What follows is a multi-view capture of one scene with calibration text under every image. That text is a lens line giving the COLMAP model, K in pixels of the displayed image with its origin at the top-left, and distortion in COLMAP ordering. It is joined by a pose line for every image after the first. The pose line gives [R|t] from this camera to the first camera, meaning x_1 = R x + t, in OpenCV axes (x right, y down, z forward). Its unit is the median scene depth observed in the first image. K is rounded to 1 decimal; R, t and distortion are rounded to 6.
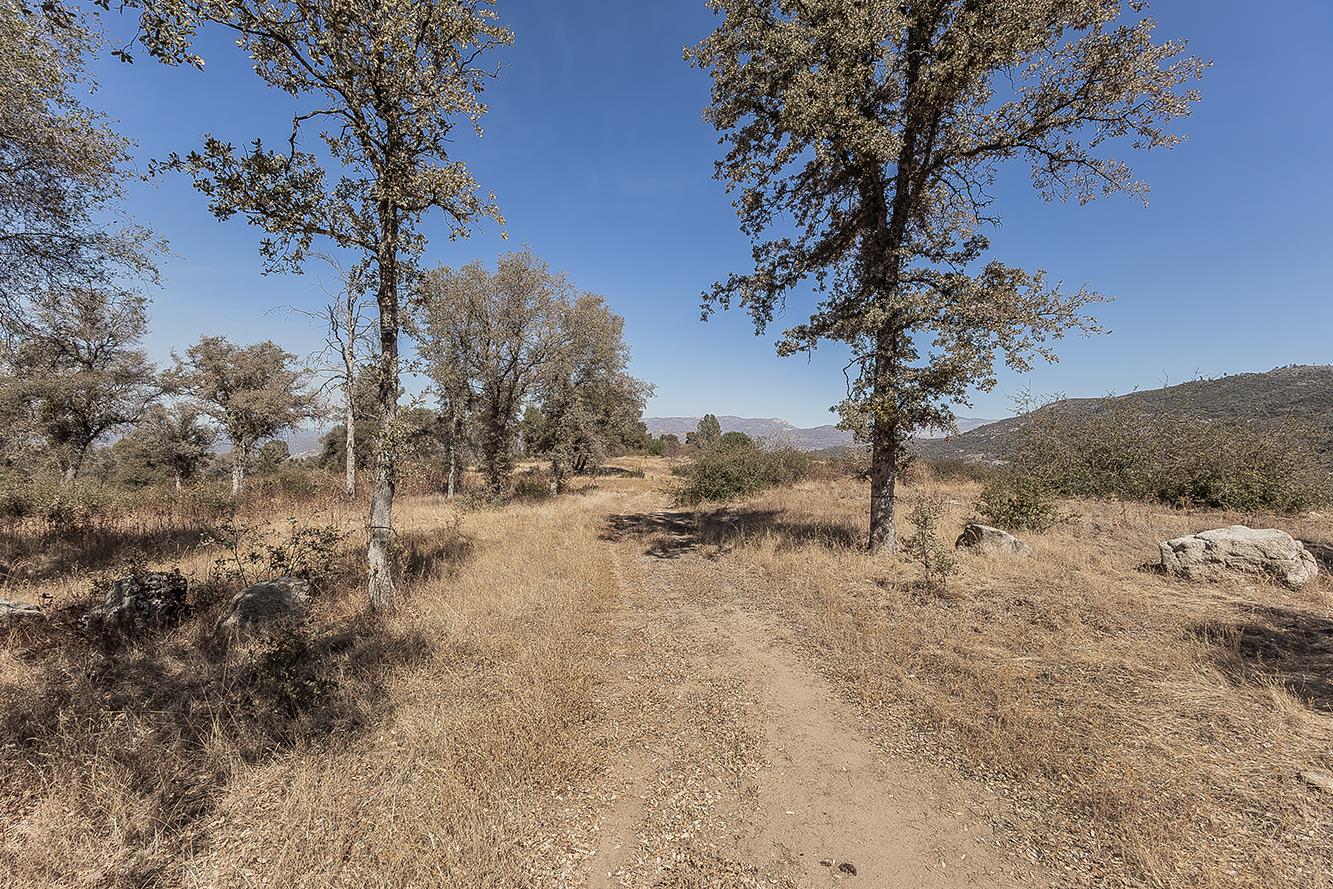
lens RADIAL K [[566.5, 0, 663.5], [0, 566.5, 443.1], [0, 0, 1]] dist [0.012389, -0.000346]
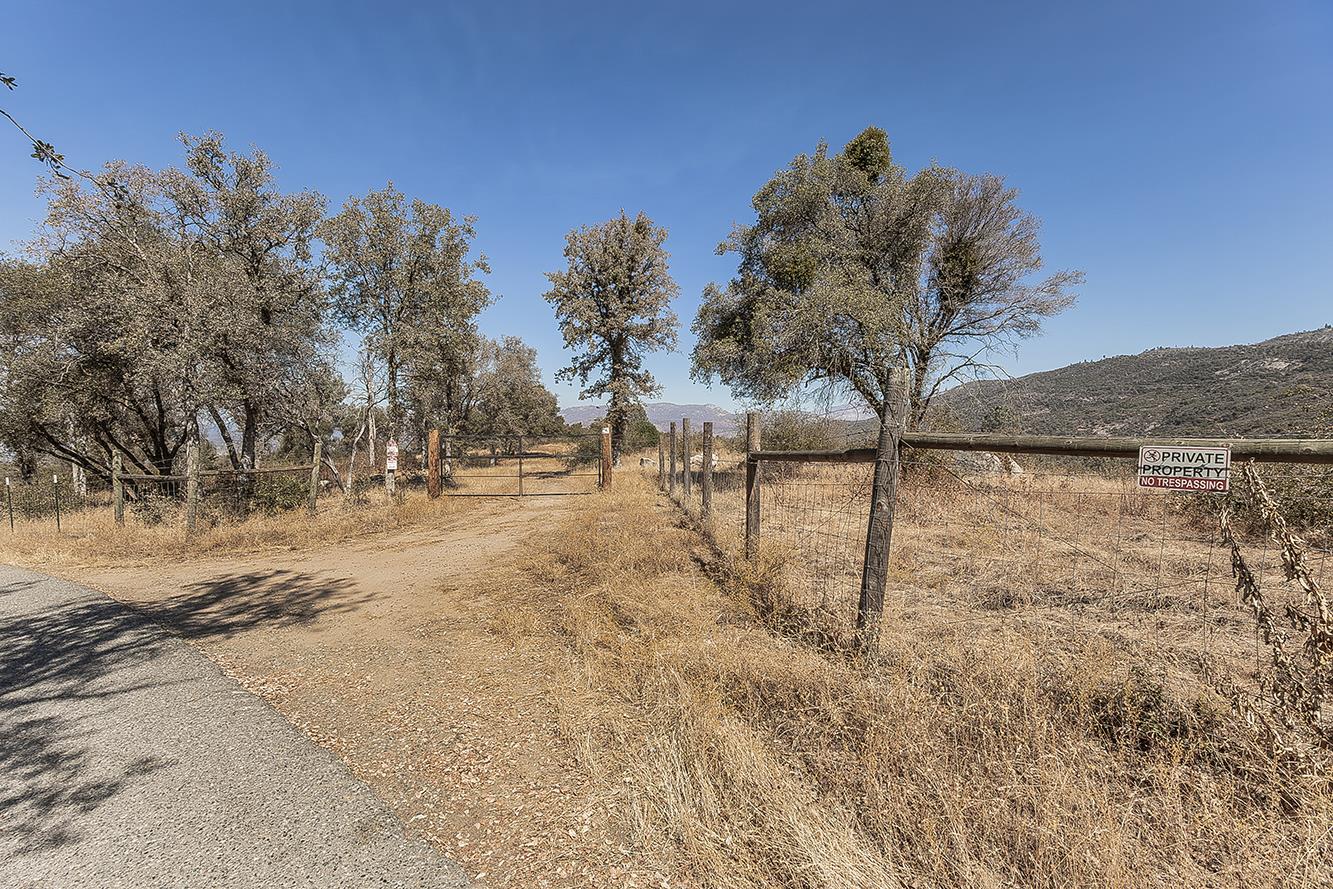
lens RADIAL K [[566.5, 0, 663.5], [0, 566.5, 443.1], [0, 0, 1]] dist [0.012389, -0.000346]
pose [[0.993152, -0.027937, 0.113441, 0.305172], [0.025437, 0.999402, 0.023429, 0.000158], [-0.114028, -0.020383, 0.993268, -1.884870]]
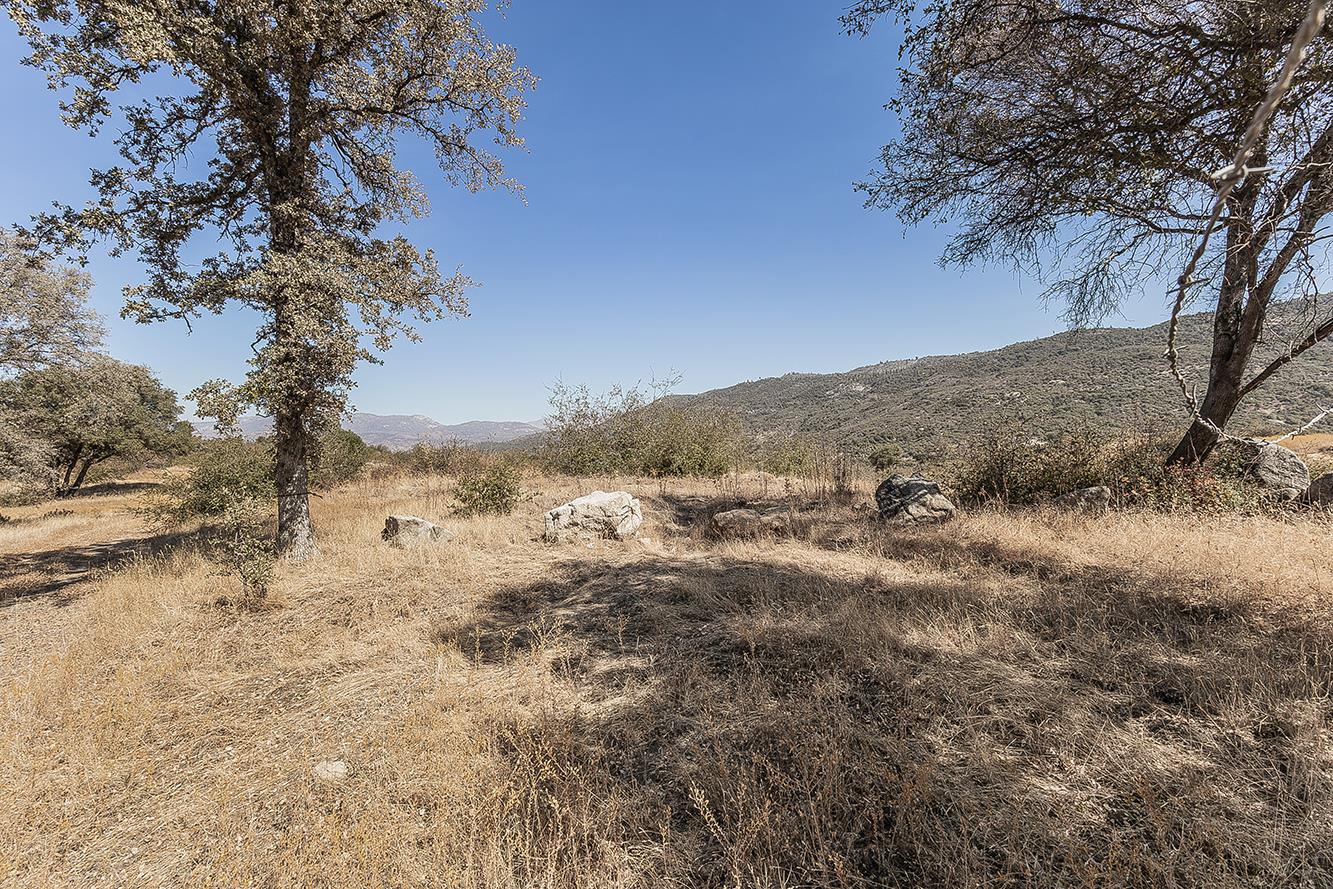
lens RADIAL K [[566.5, 0, 663.5], [0, 566.5, 443.1], [0, 0, 1]] dist [0.012389, -0.000346]
pose [[0.822911, -0.045595, 0.566338, 0.368941], [0.040944, 0.998942, 0.020931, 0.021096], [-0.566693, 0.005963, 0.823907, -0.027313]]
